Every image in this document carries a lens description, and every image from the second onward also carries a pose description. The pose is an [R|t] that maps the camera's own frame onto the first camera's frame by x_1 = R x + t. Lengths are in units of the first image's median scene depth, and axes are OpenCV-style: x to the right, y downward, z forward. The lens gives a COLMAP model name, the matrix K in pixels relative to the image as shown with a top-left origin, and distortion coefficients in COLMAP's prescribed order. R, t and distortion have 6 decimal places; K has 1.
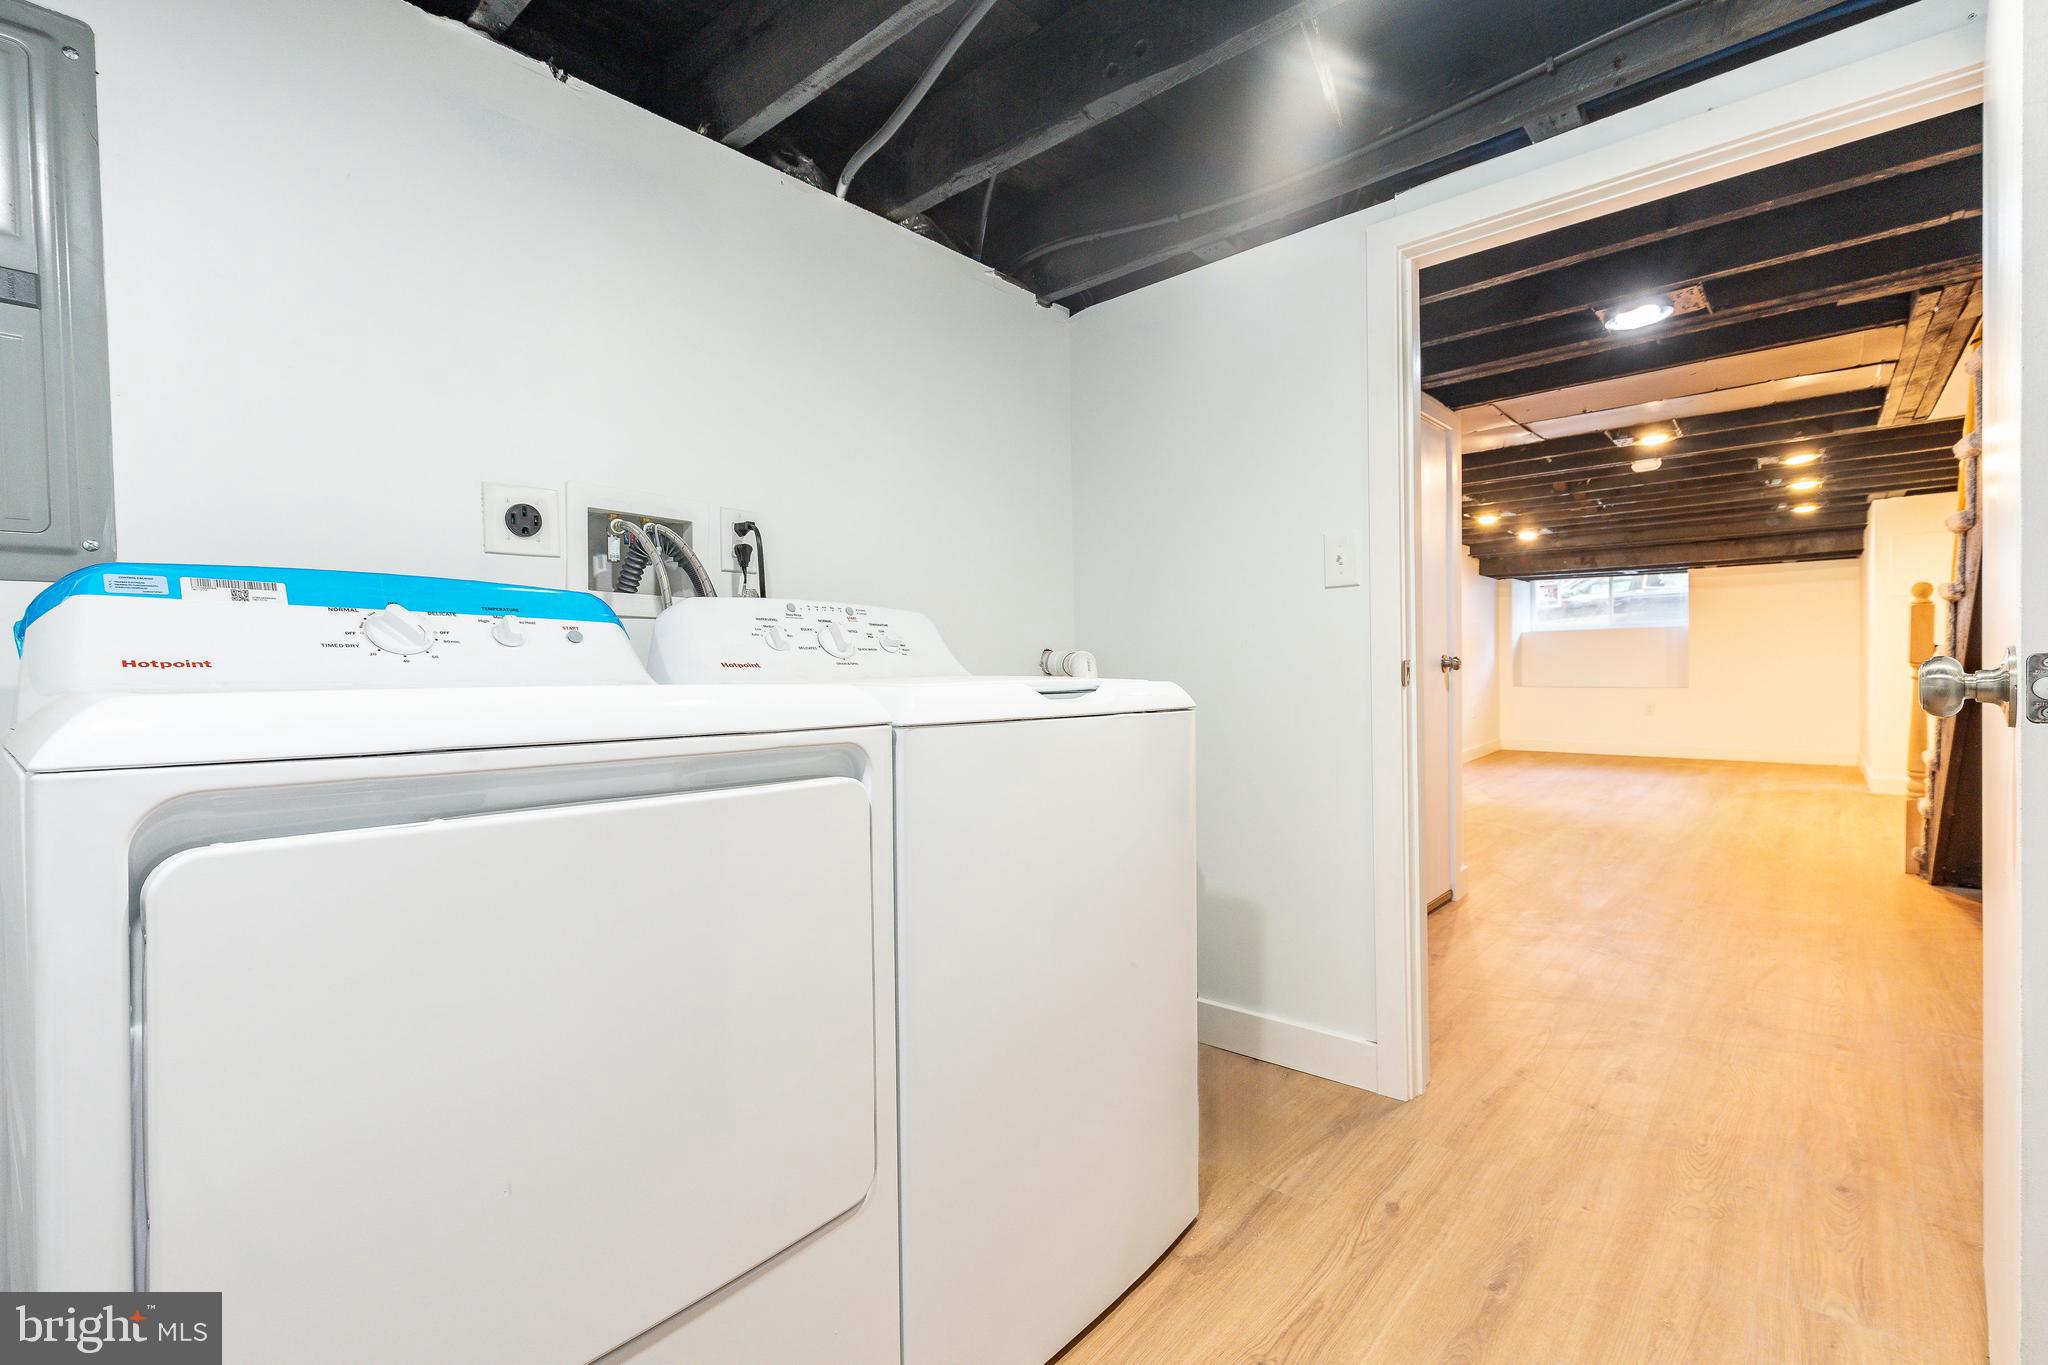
lens RADIAL K [[901.0, 0, 1024.3], [0, 901.0, 687.1], [0, 0, 1]] dist [0.005219, -0.001079]
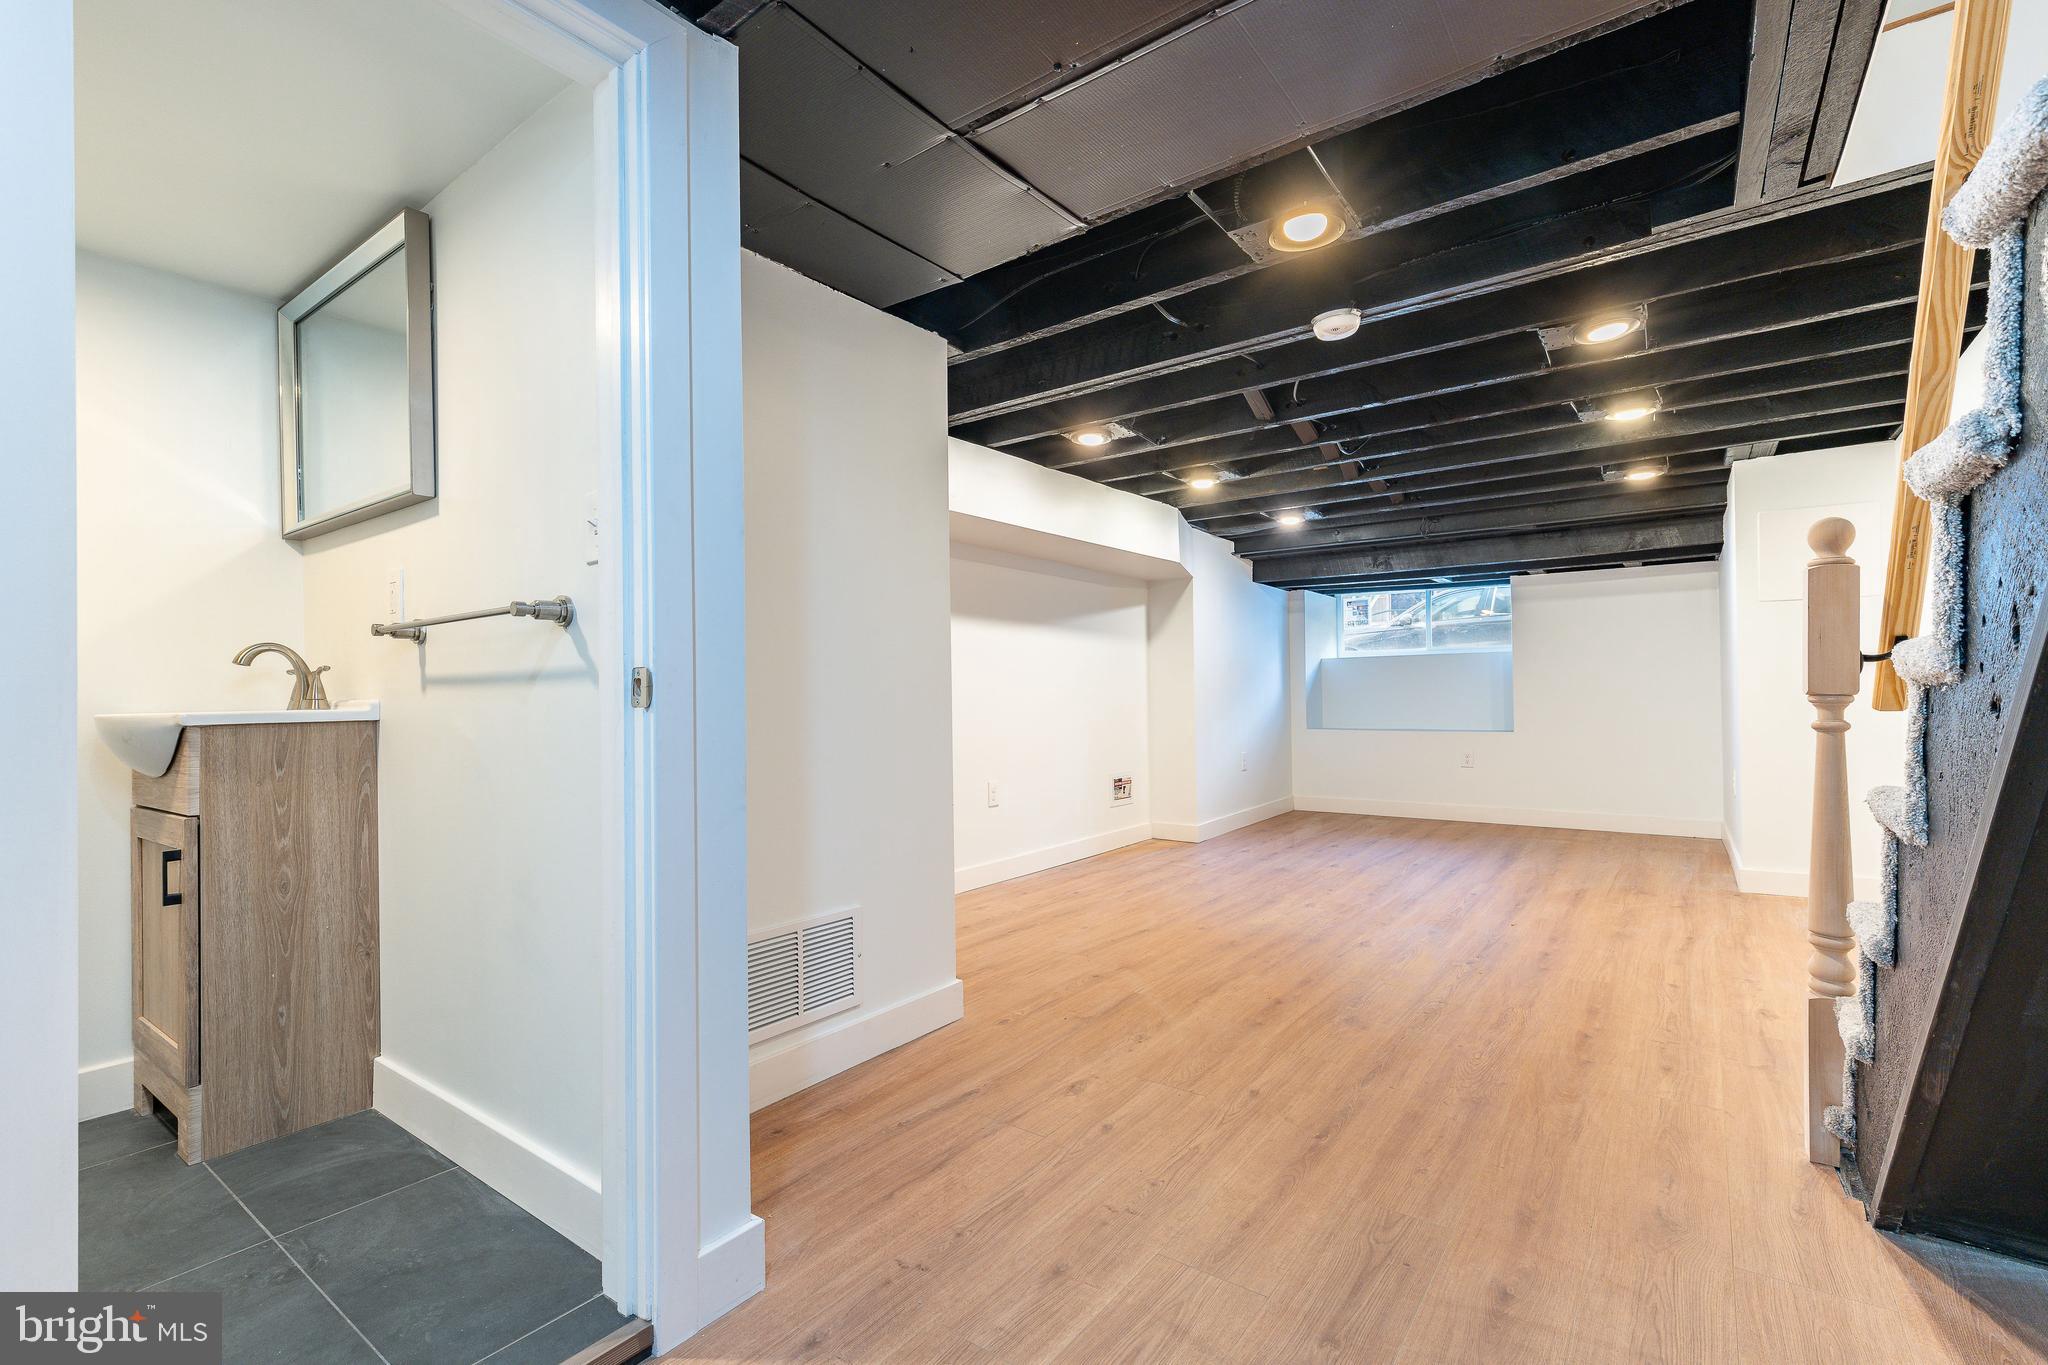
lens RADIAL K [[901.0, 0, 1020.9], [0, 901.0, 693.0], [0, 0, 1]] dist [0.005219, -0.001079]
pose [[0.996708, 0.005606, 0.080886, 0.327375], [-0.002988, 0.999469, -0.032450, -0.007092], [-0.081025, 0.032102, 0.996195, 0.346637]]
